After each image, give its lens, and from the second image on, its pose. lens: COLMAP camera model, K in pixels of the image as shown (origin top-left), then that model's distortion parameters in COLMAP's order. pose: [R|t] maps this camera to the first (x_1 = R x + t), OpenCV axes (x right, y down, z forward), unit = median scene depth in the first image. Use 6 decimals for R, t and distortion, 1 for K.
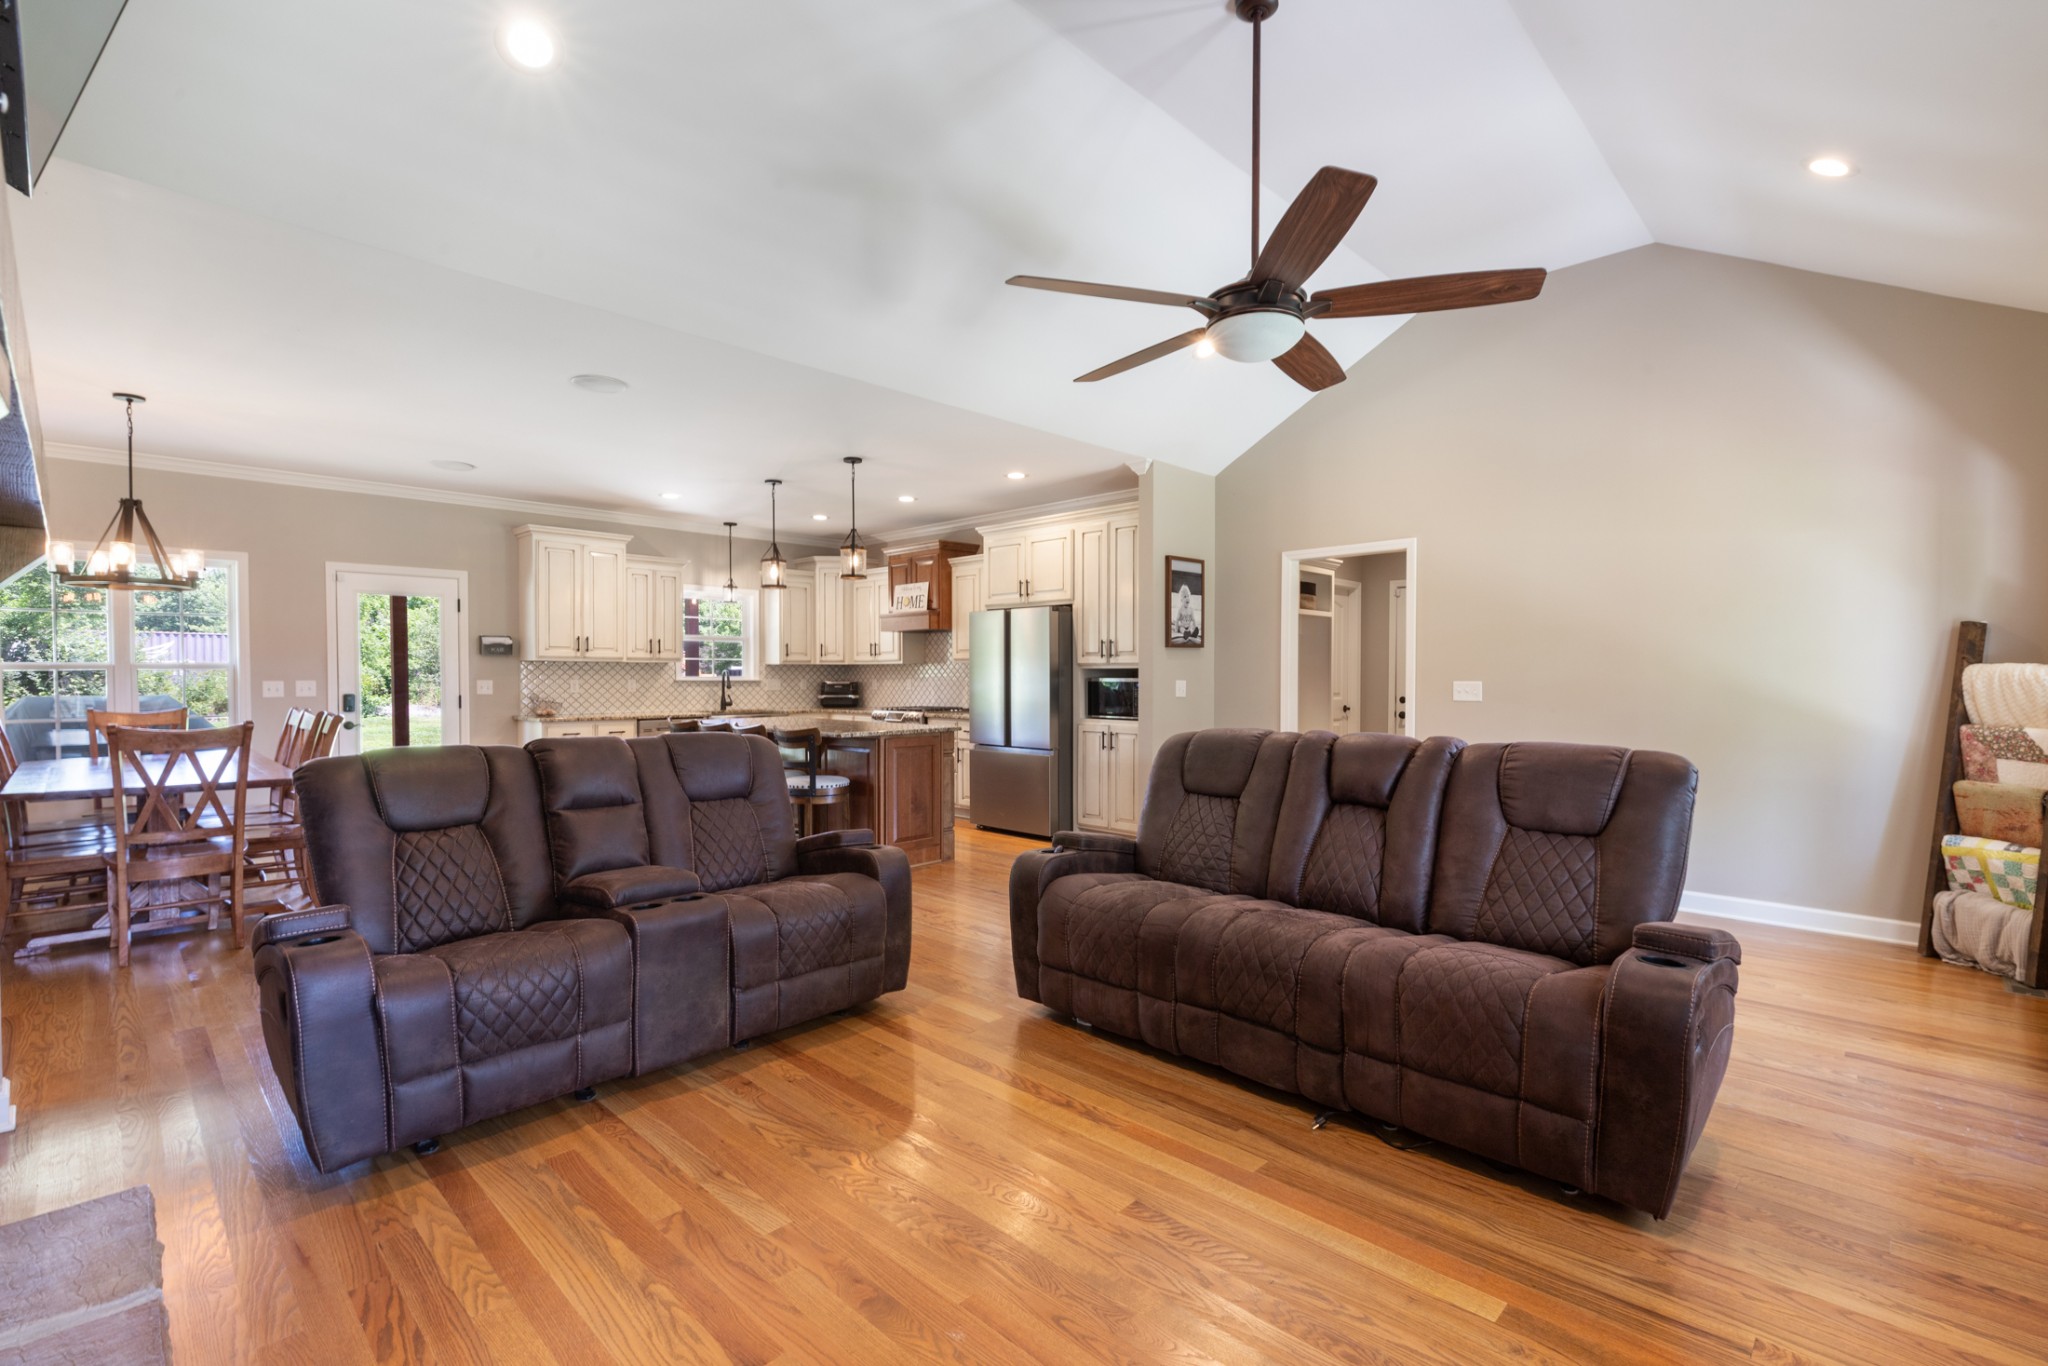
lens RADIAL K [[943.2, 0, 1023.7], [0, 943.2, 674.1], [0, 0, 1]] dist [0.002245, 0.000387]
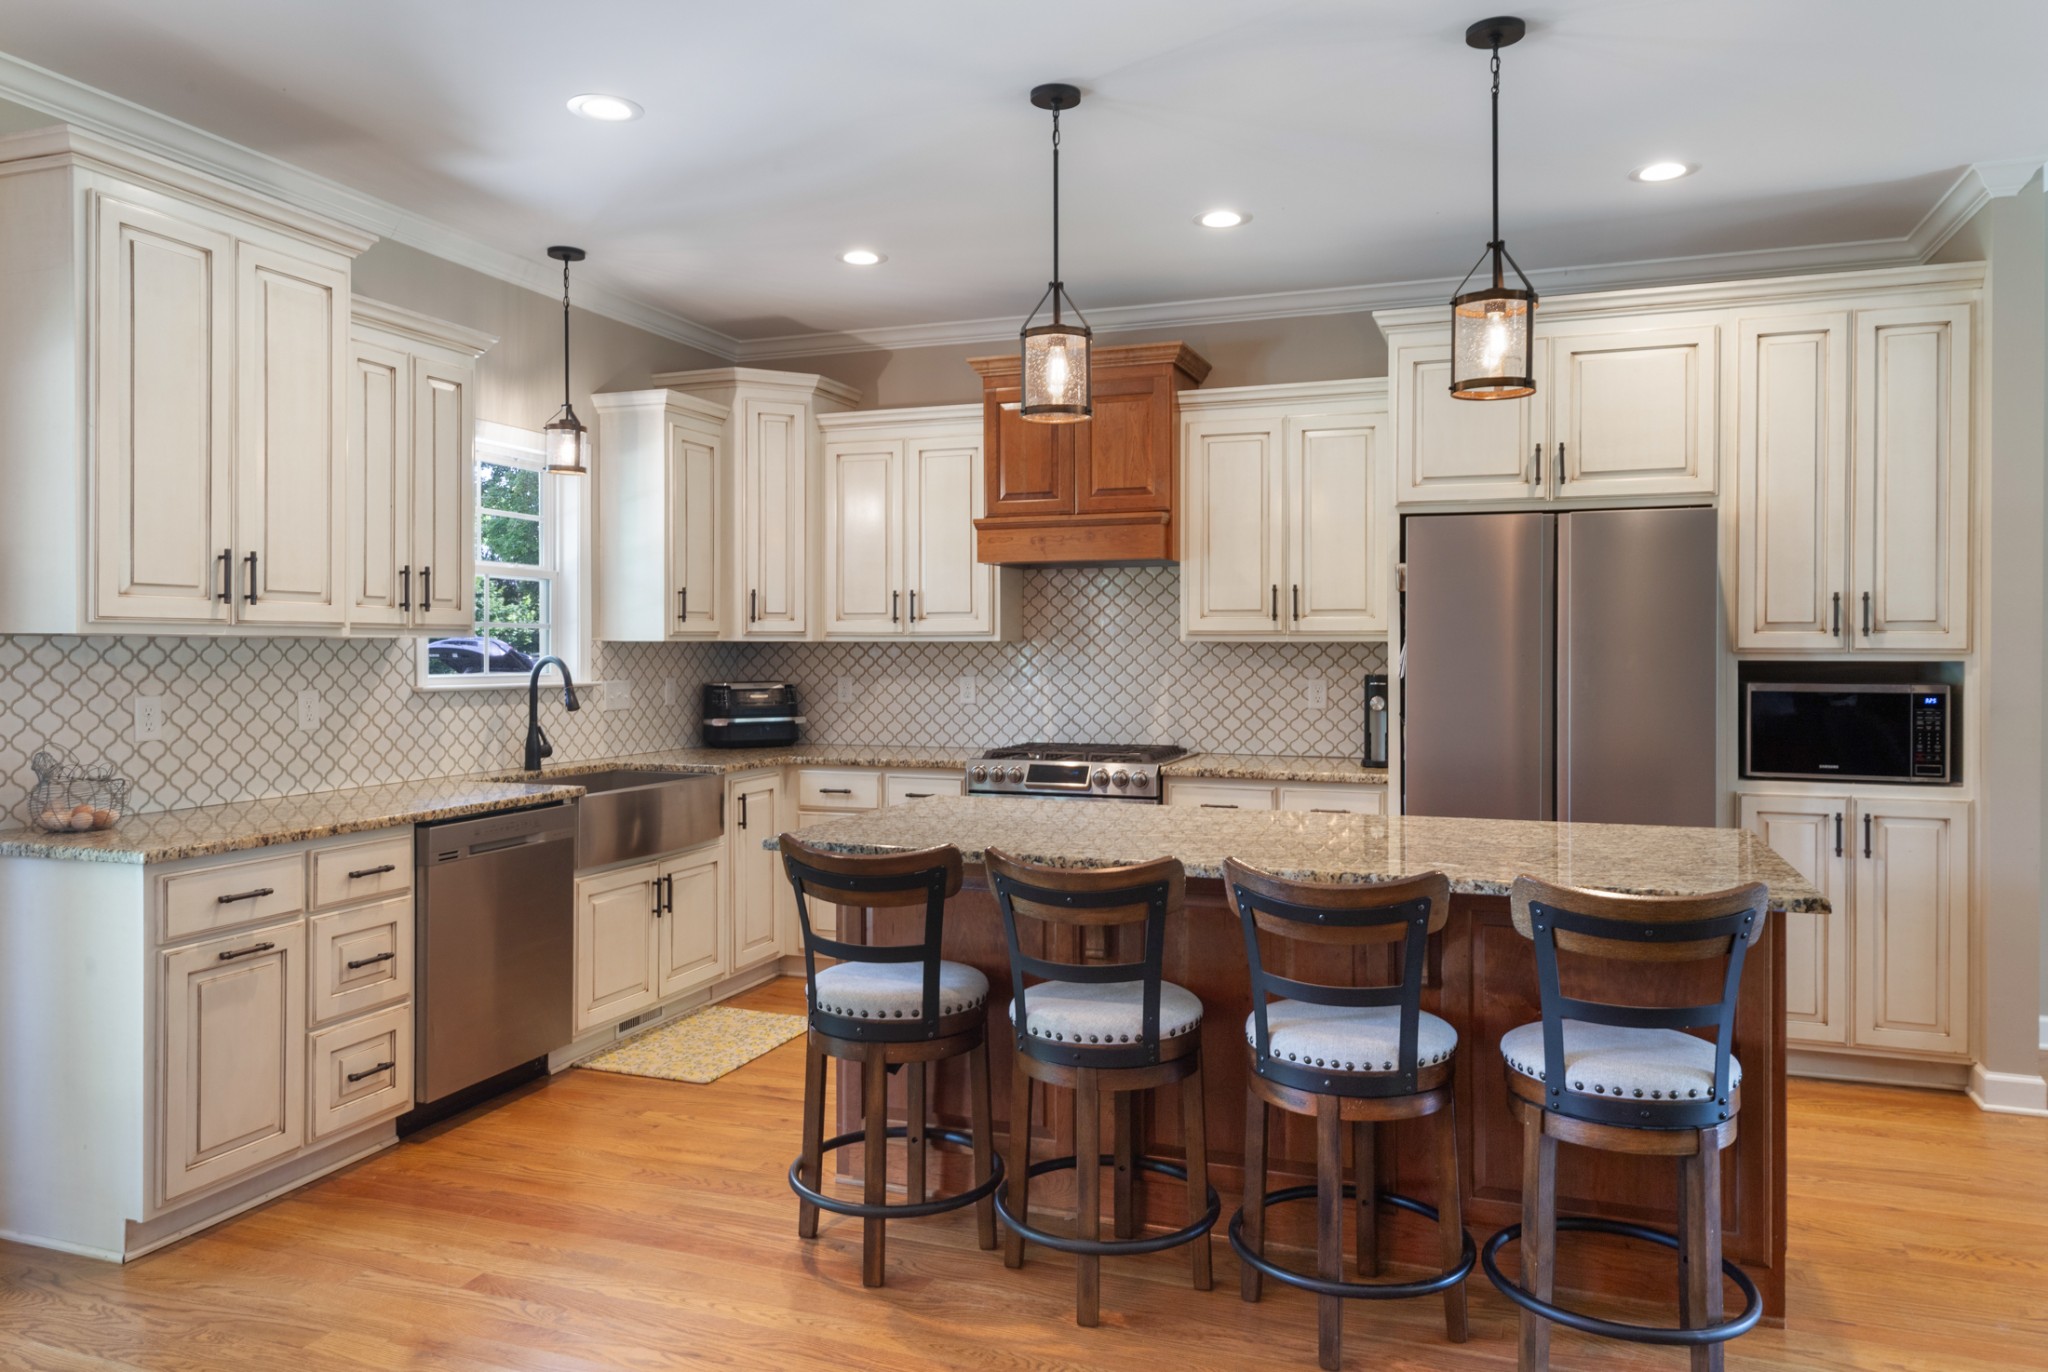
lens RADIAL K [[1398.1, 0, 1027.4], [0, 1398.1, 640.3], [0, 0, 1]] dist [0.012995, -0.001610]
pose [[0.907858, 0.002469, 0.419270, -0.397118], [-0.001335, 0.999995, -0.002998, -0.010420], [-0.419275, 0.002162, 0.907857, 0.467045]]
